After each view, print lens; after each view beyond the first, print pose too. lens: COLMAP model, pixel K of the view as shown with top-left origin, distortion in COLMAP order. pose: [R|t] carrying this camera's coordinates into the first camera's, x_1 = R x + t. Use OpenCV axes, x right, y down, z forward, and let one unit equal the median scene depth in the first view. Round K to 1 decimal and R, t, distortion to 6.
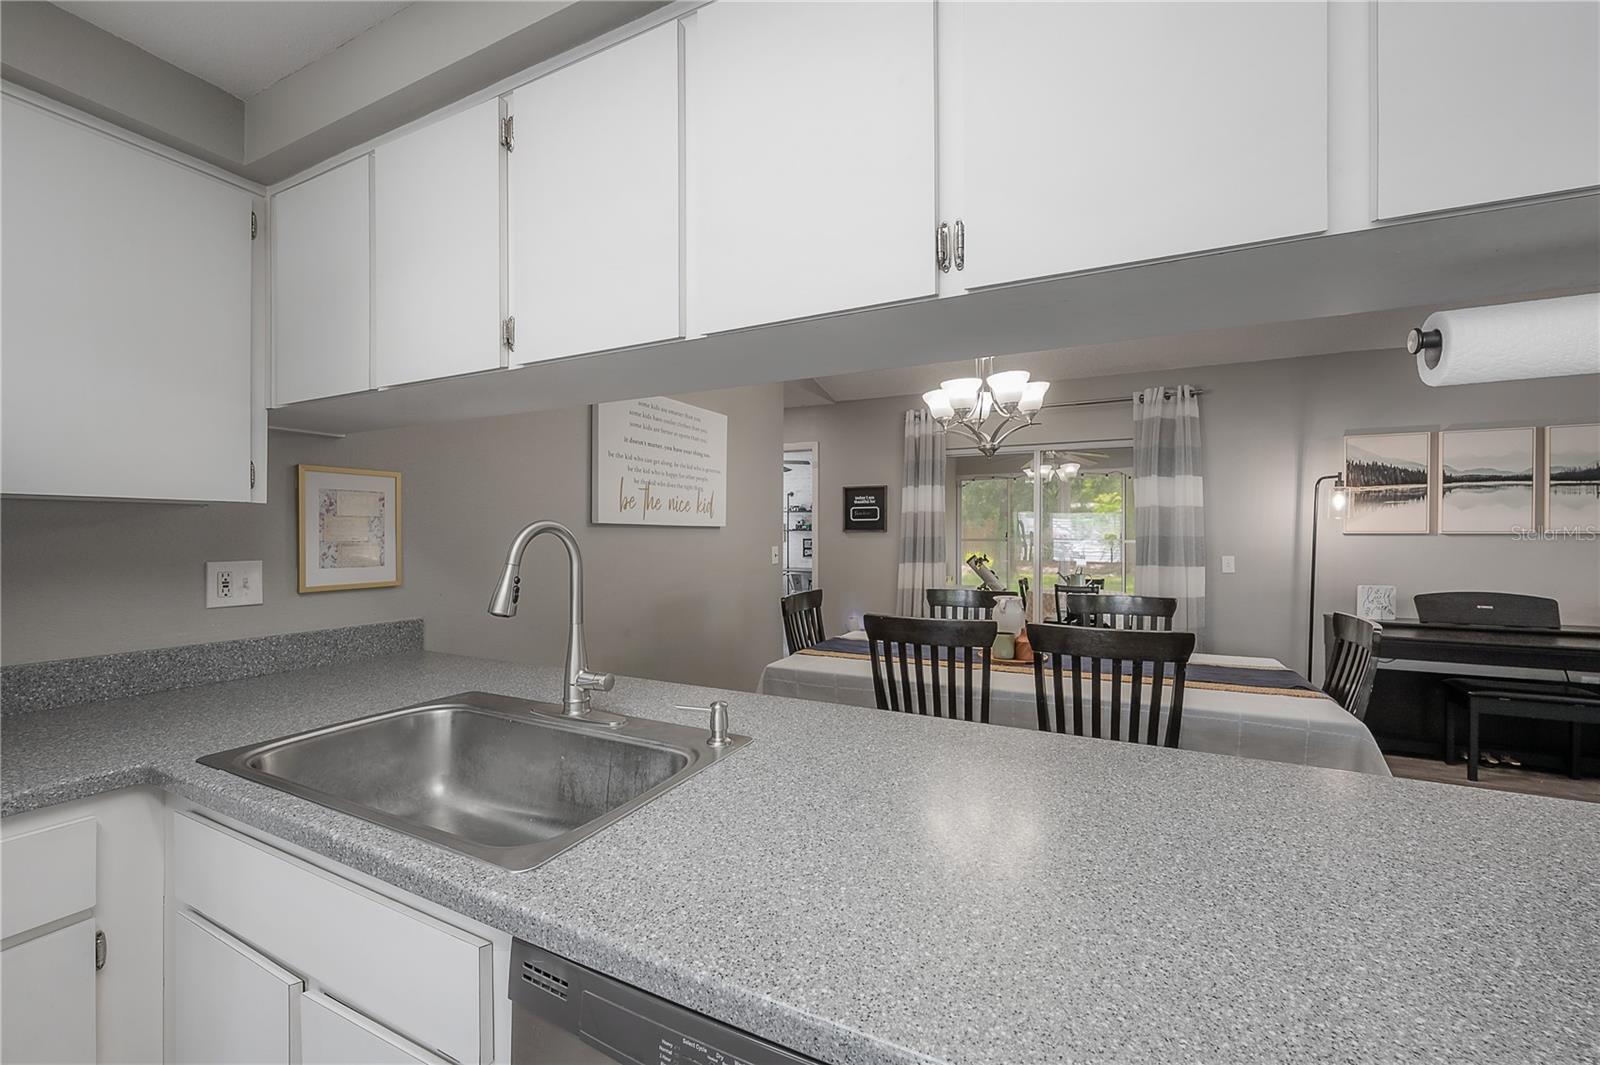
lens RADIAL K [[627.2, 0, 791.6], [0, 627.2, 537.1], [0, 0, 1]] dist [-0.008114, -0.000114]
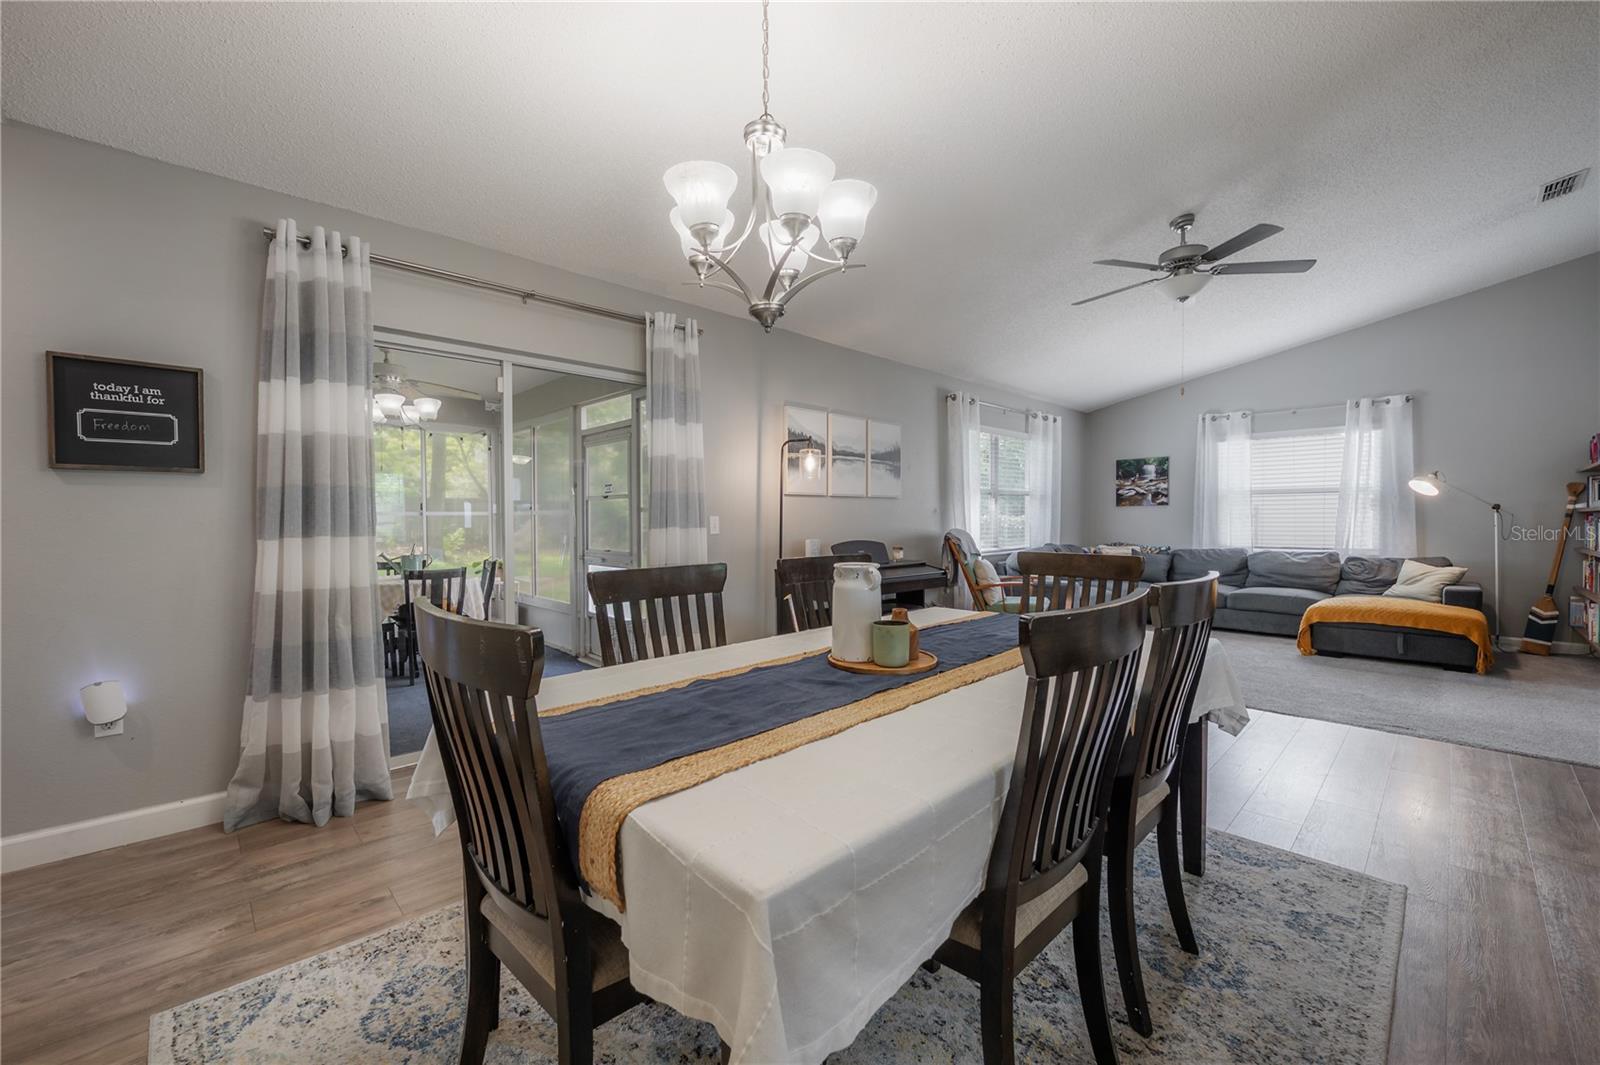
lens RADIAL K [[644.3, 0, 791.6], [0, 644.3, 534.6], [0, 0, 1]] dist [-0.001722, 0.000111]
pose [[0.341798, -0.027476, 0.939372, -0.204747], [0.008212, 0.999622, 0.026250, 0.039316], [-0.939738, -0.001258, 0.341894, 0.662163]]
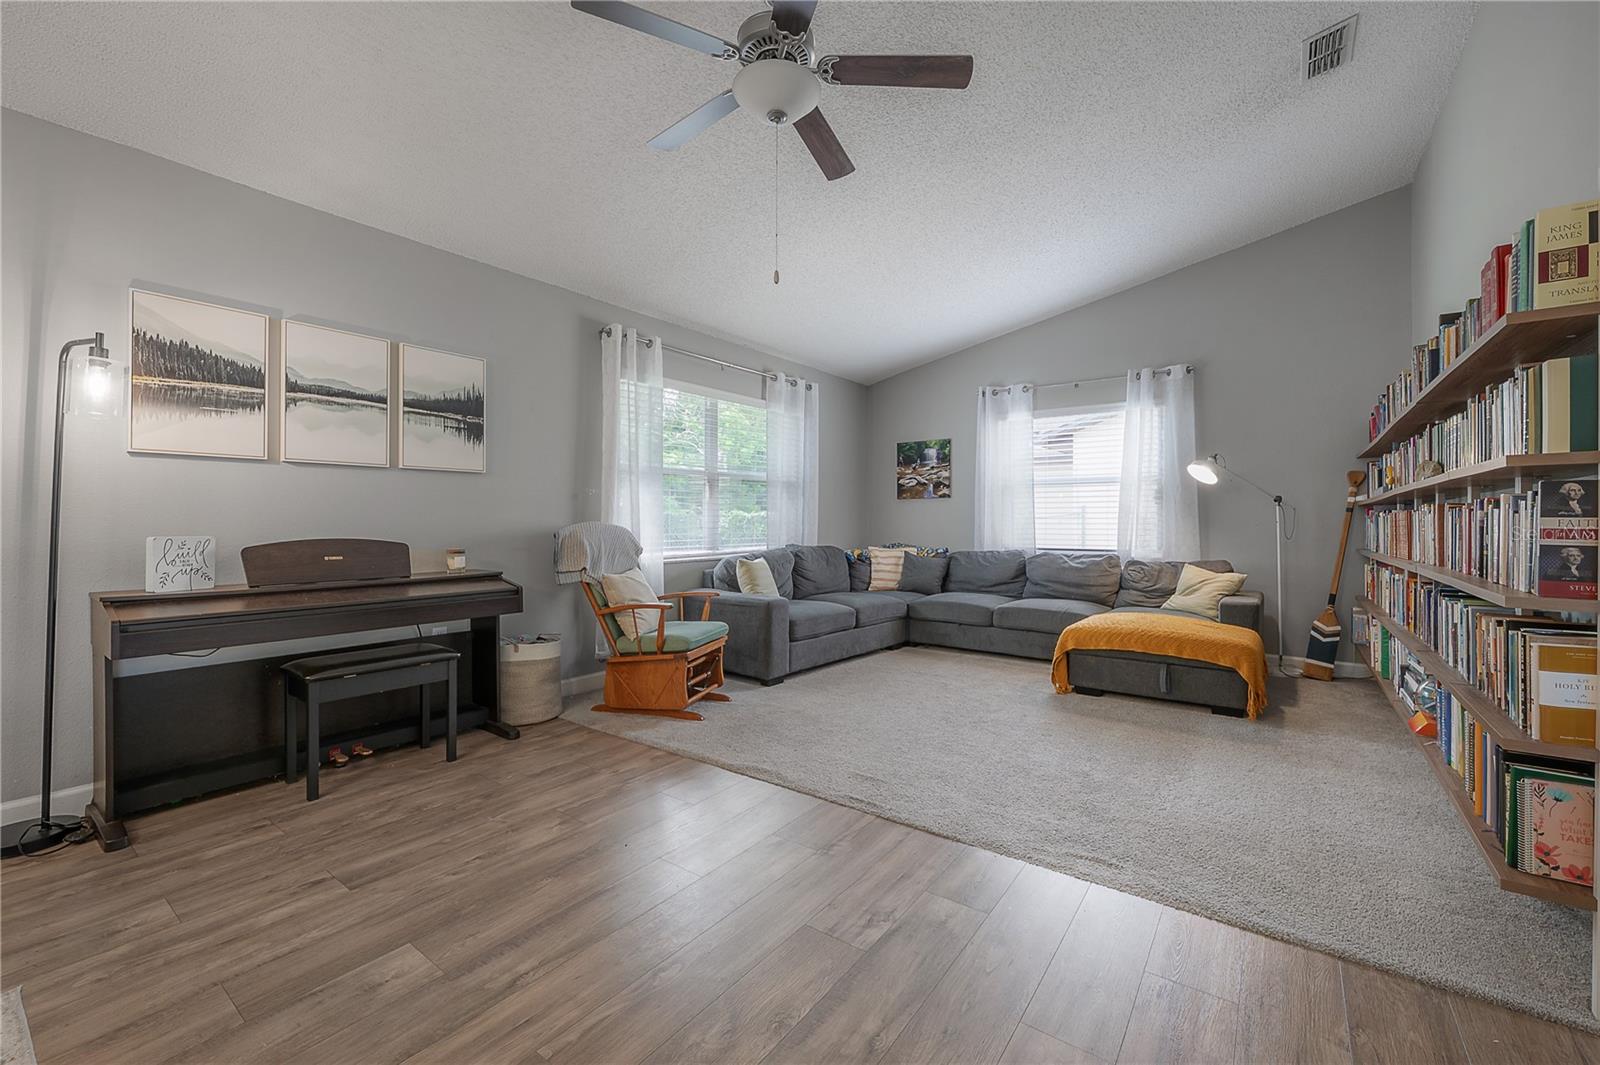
lens RADIAL K [[646.2, 0, 828.1], [0, 646.2, 523.9], [0, 0, 1]] dist [-0.007097, 0.000279]
pose [[0.159295, -0.008035, 0.987198, 0.429575], [0.001416, 0.999968, 0.007911, 0.064563], [-0.987230, 0.000138, 0.159301, 0.272719]]
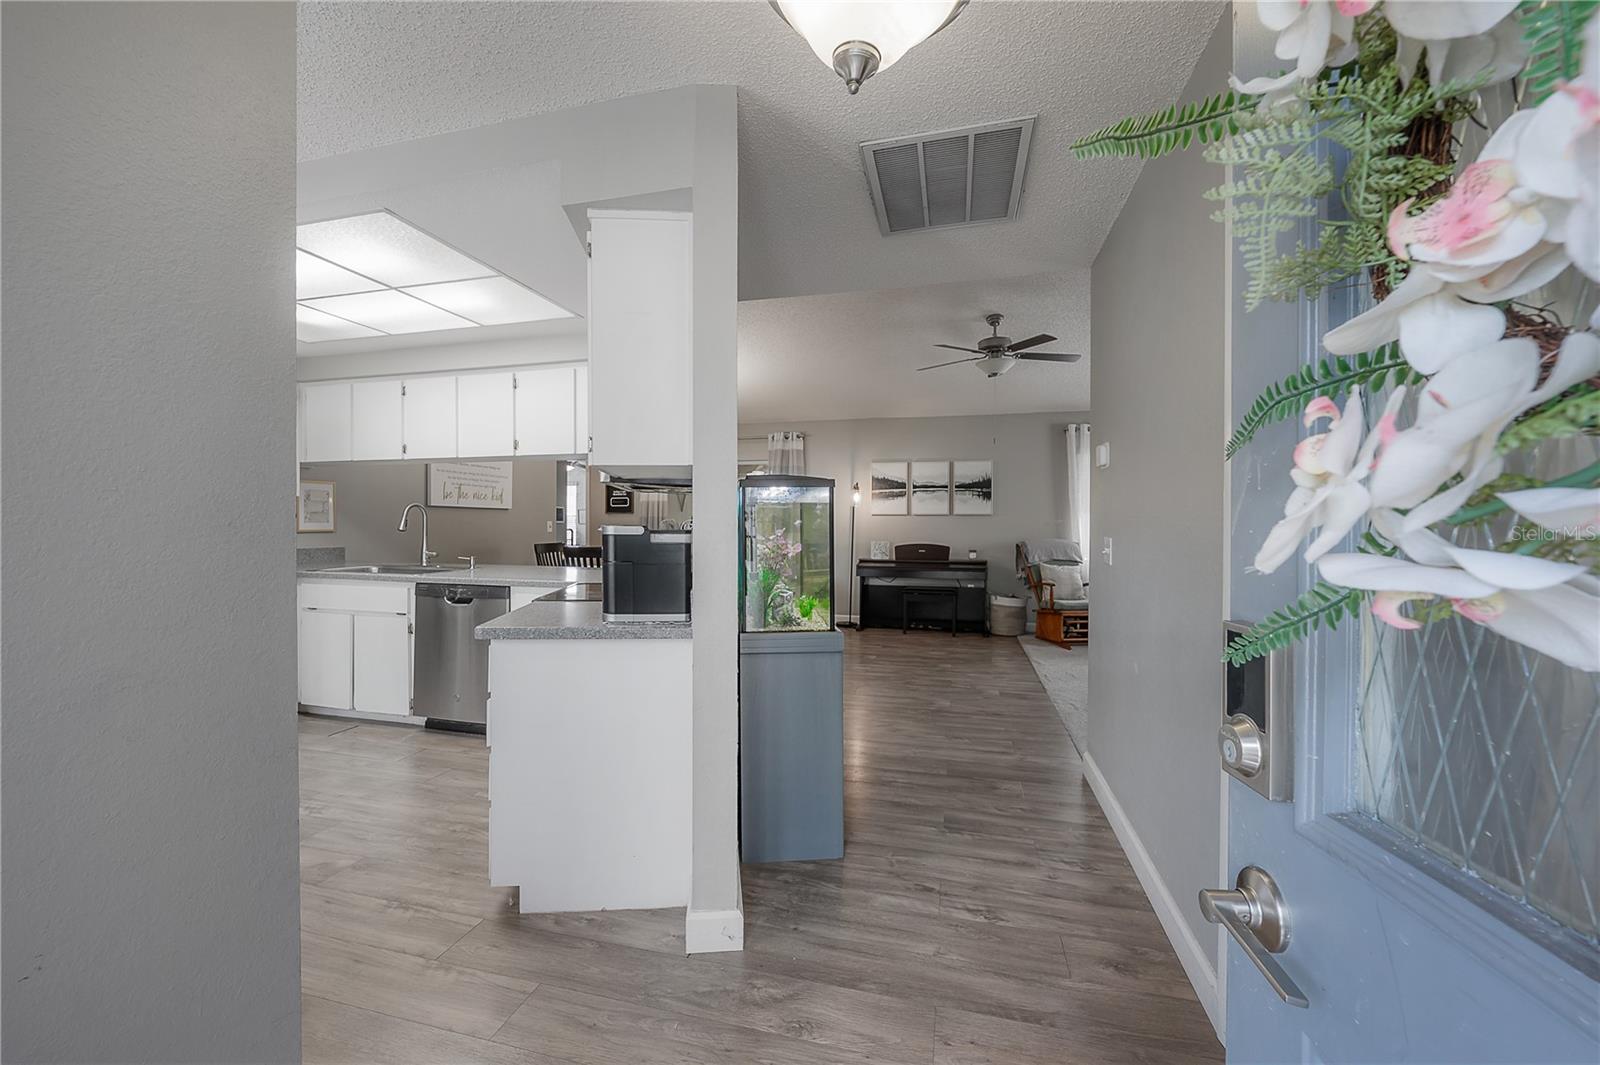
lens RADIAL K [[647.6, 0, 806.5], [0, 647.6, 535.2], [0, 0, 1]] dist [-0.001952, -0.000064]
pose [[0.973490, -0.002745, 0.228714, 0.275961], [-0.000198, 0.999918, 0.012841, 0.033415], [-0.228730, -0.012546, 0.973409, -0.925234]]
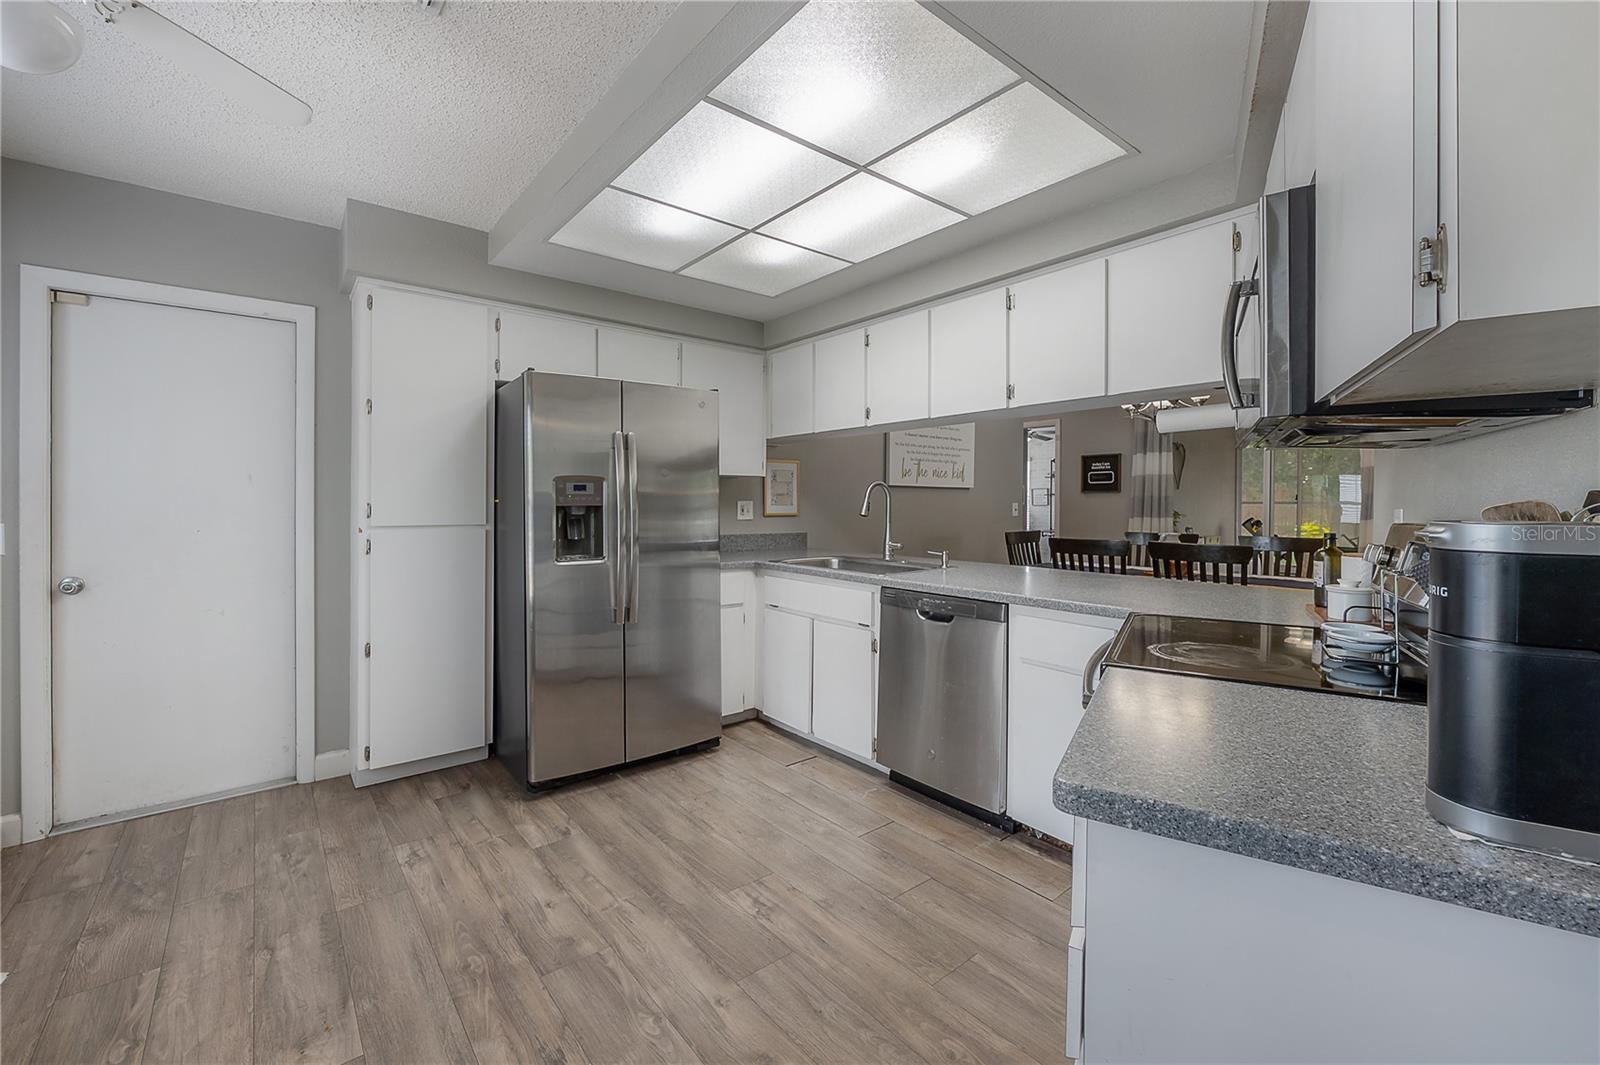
lens RADIAL K [[658.1, 0, 776.2], [0, 658.1, 505.1], [0, 0, 1]] dist [-0.000175, -0.000164]
pose [[0.903277, -0.000113, -0.429058, 0.131964], [-0.001536, 0.999993, -0.003496, 0.028599], [0.429055, 0.003817, 0.903270, -0.550441]]
